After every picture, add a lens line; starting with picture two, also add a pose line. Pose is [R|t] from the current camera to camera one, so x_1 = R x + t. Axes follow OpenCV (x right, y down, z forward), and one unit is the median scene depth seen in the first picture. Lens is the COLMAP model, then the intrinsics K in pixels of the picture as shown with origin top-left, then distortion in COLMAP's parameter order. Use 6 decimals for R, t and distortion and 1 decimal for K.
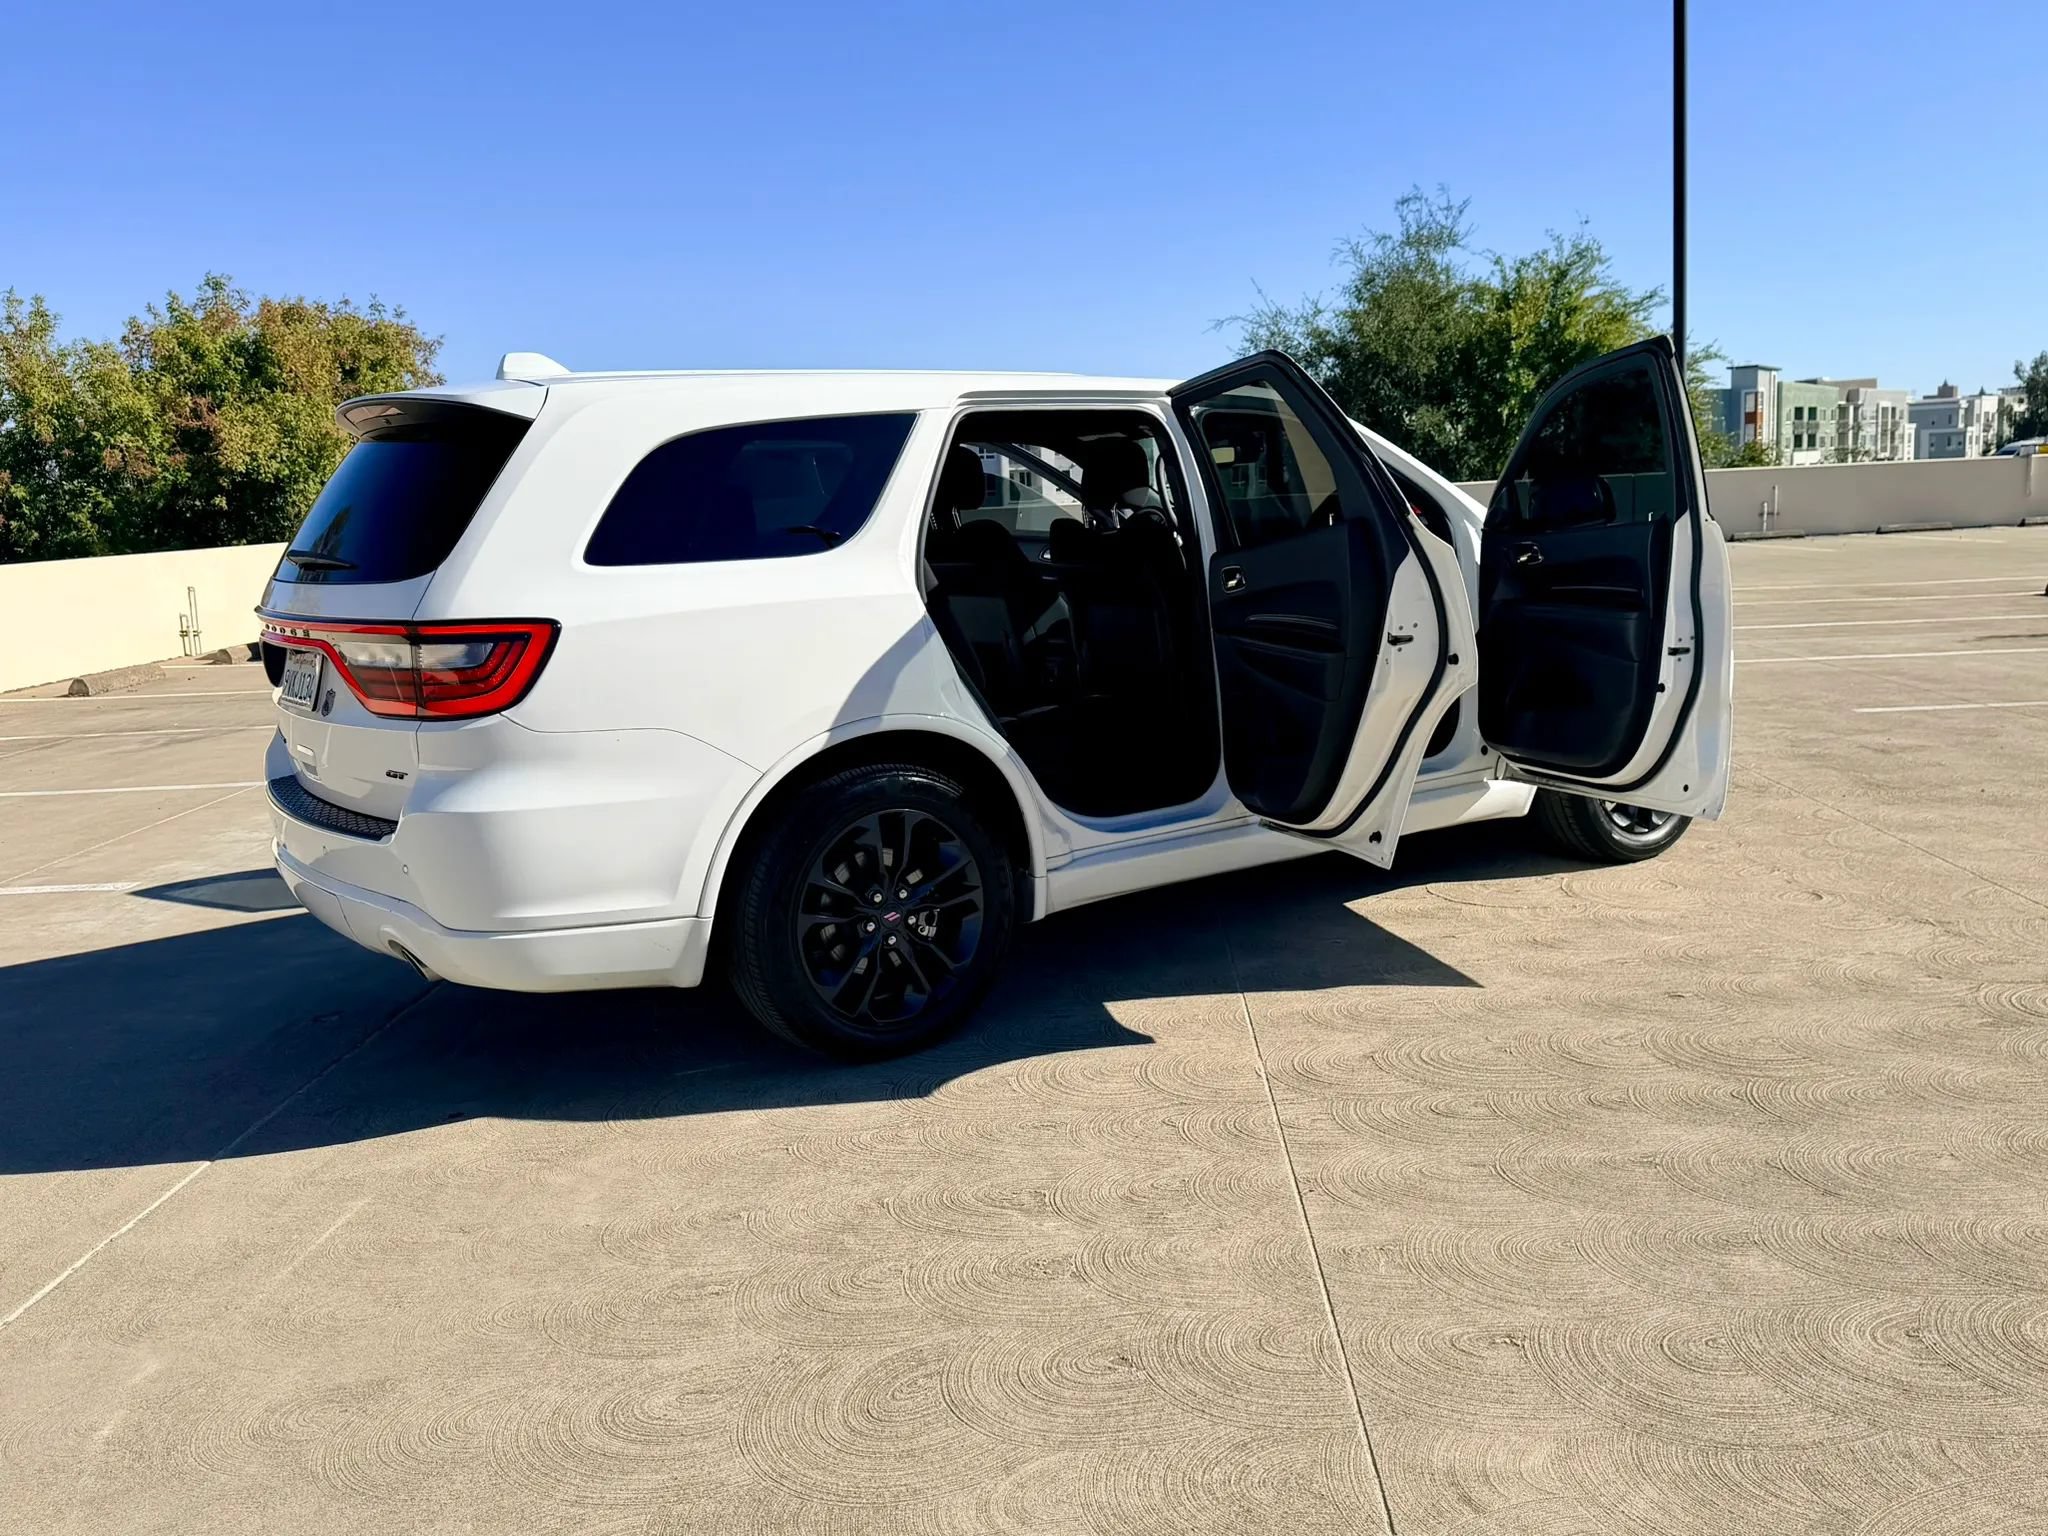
lens RADIAL K [[1753.5, 0, 1014.9], [0, 1753.5, 784.8], [0, 0, 1]] dist [0.051371, -0.068297]
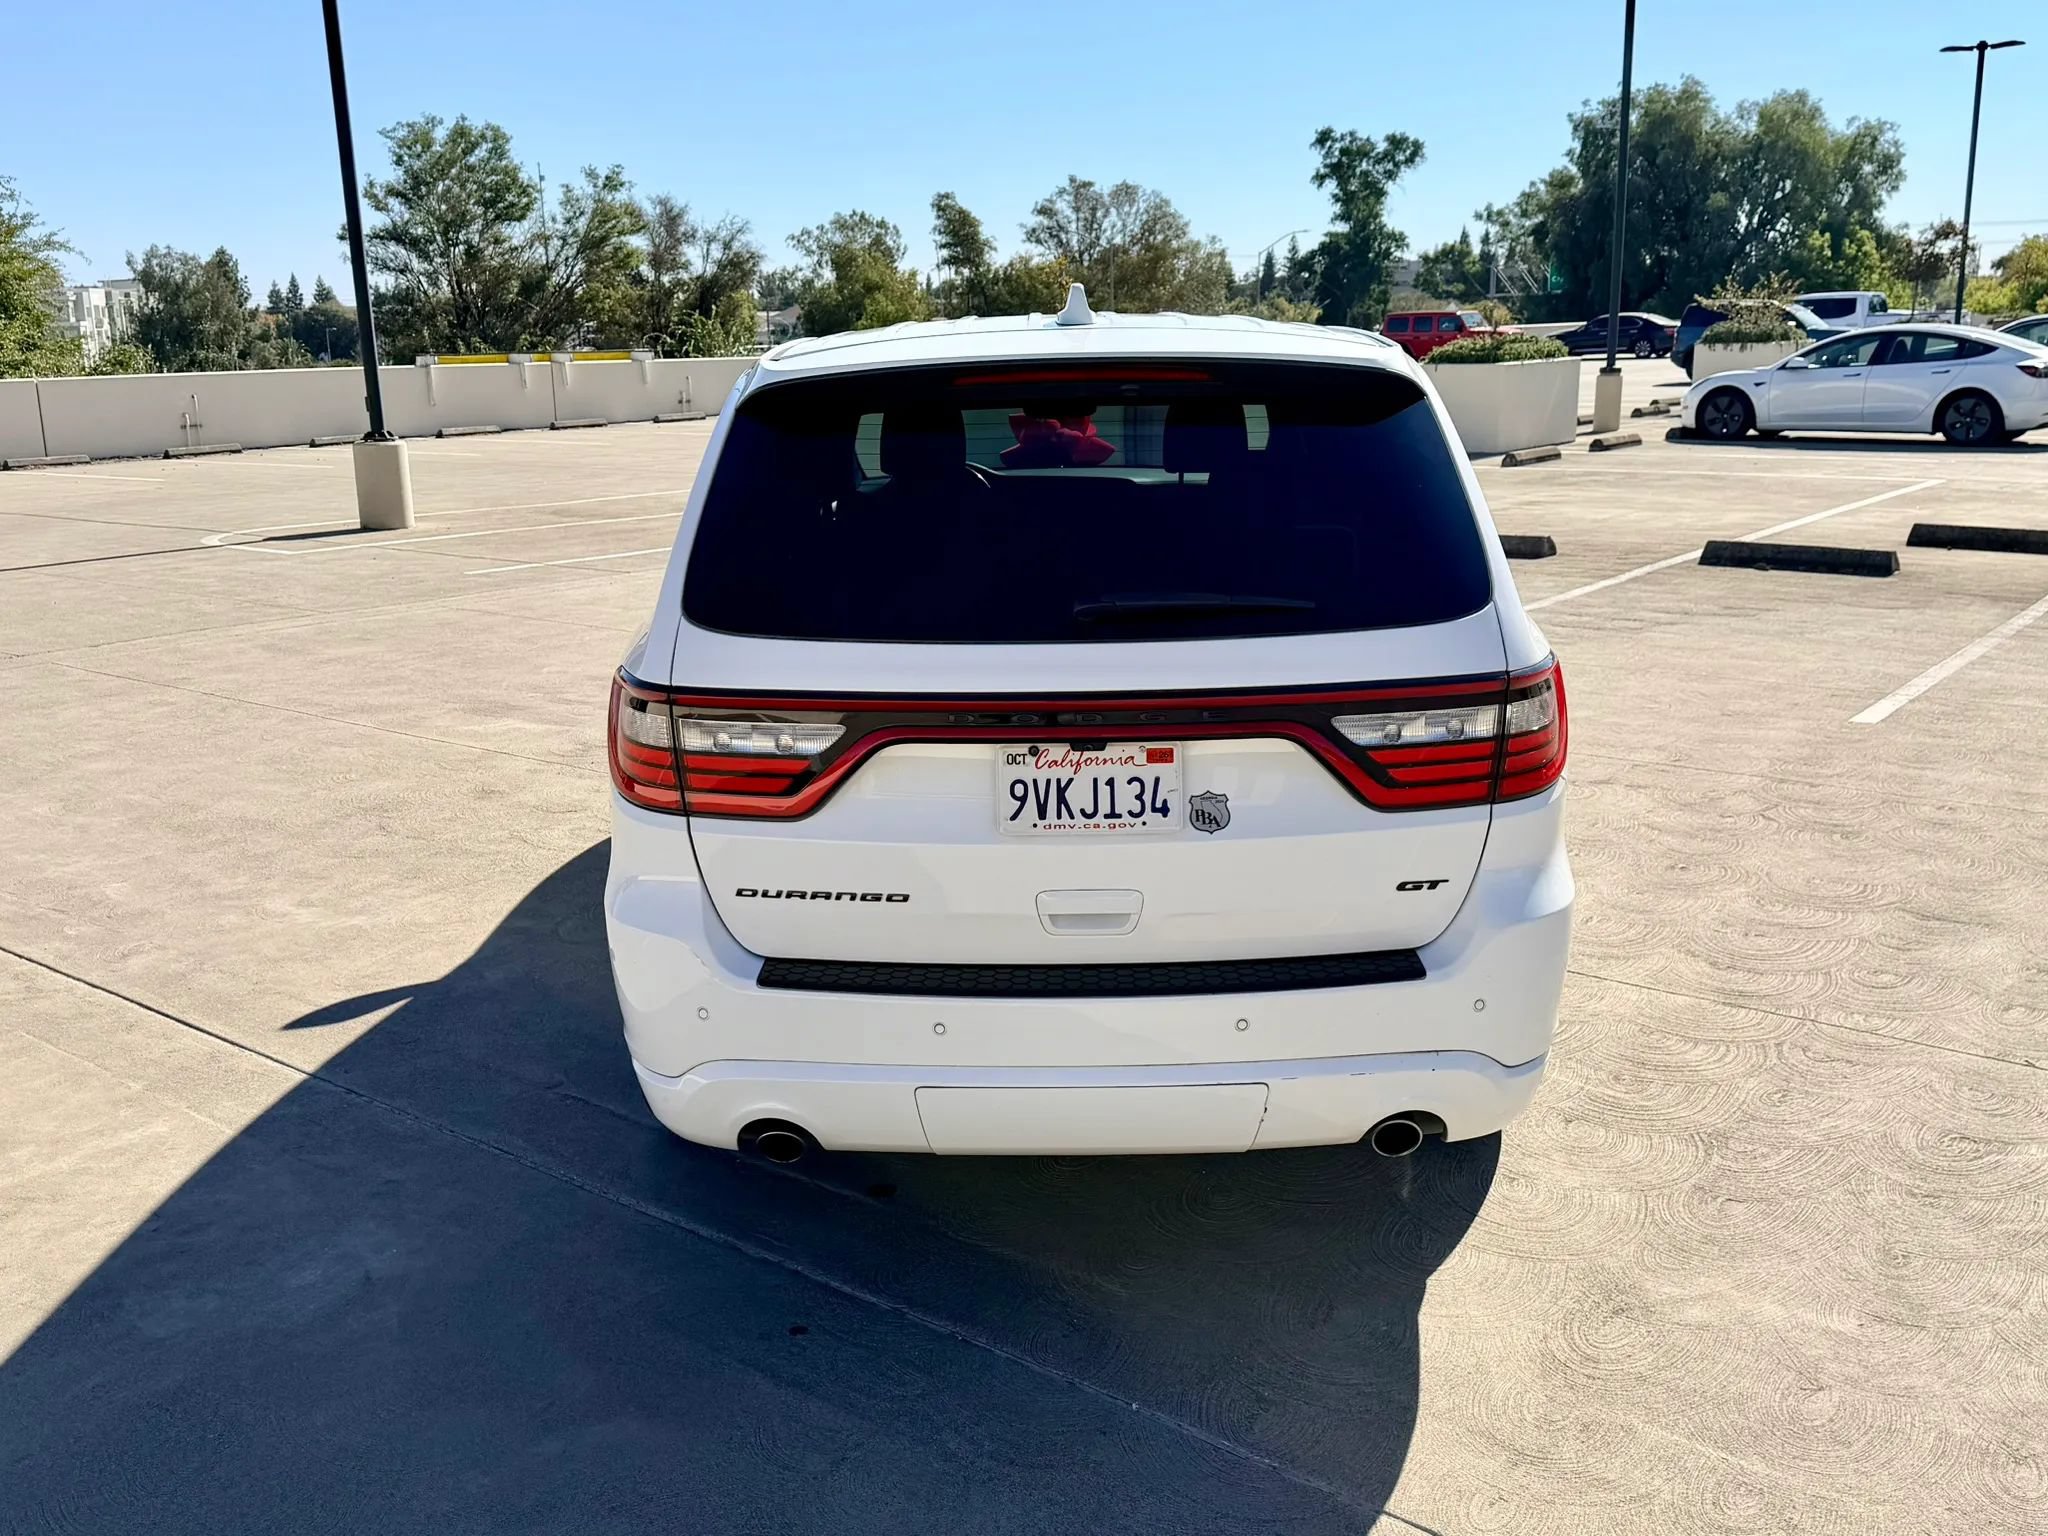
lens RADIAL K [[1925.7, 0, 1016.9], [0, 1925.7, 756.9], [0, 0, 1]] dist [0.030408, 0.000000]
pose [[0.586998, -0.147505, 0.796038, -1.053071], [0.129634, 0.987700, 0.087428, -0.146343], [-0.799143, 0.051874, 0.598899, 0.637943]]
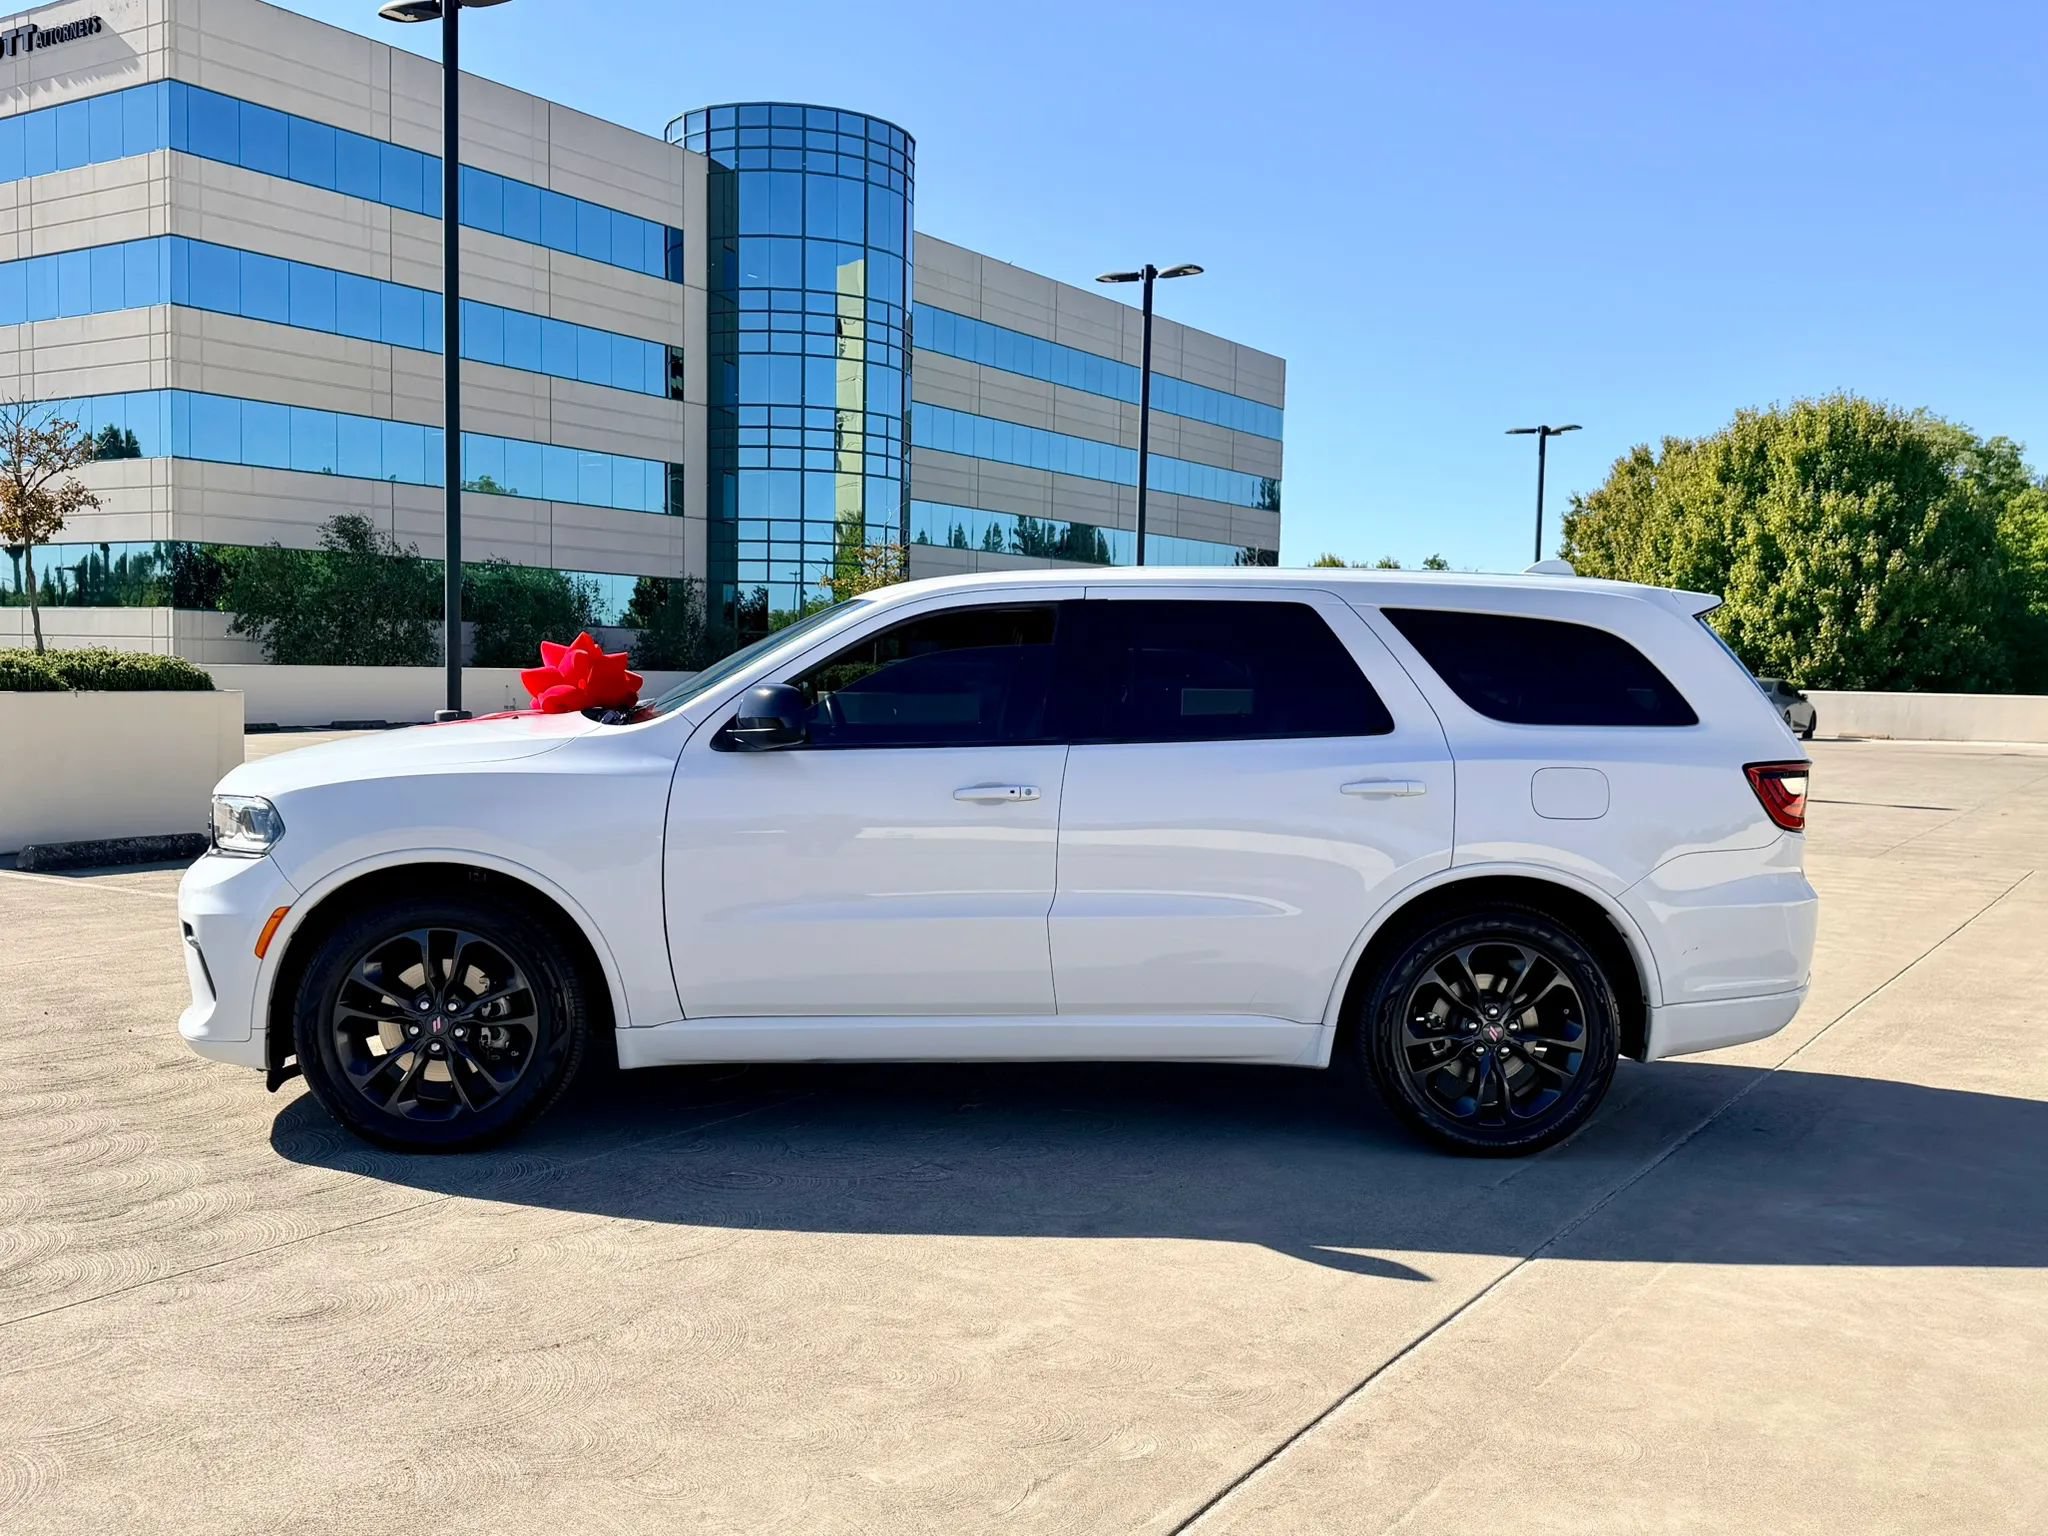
lens RADIAL K [[1925.7, 0, 1016.3], [0, 1925.7, 759.2], [0, 0, 1]] dist [0.030408, 0.000000]
pose [[-0.861467, 0.003083, 0.507805, -0.739934], [0.105551, 0.979229, 0.173117, -0.438504], [-0.496723, 0.202734, -0.843899, 2.727085]]
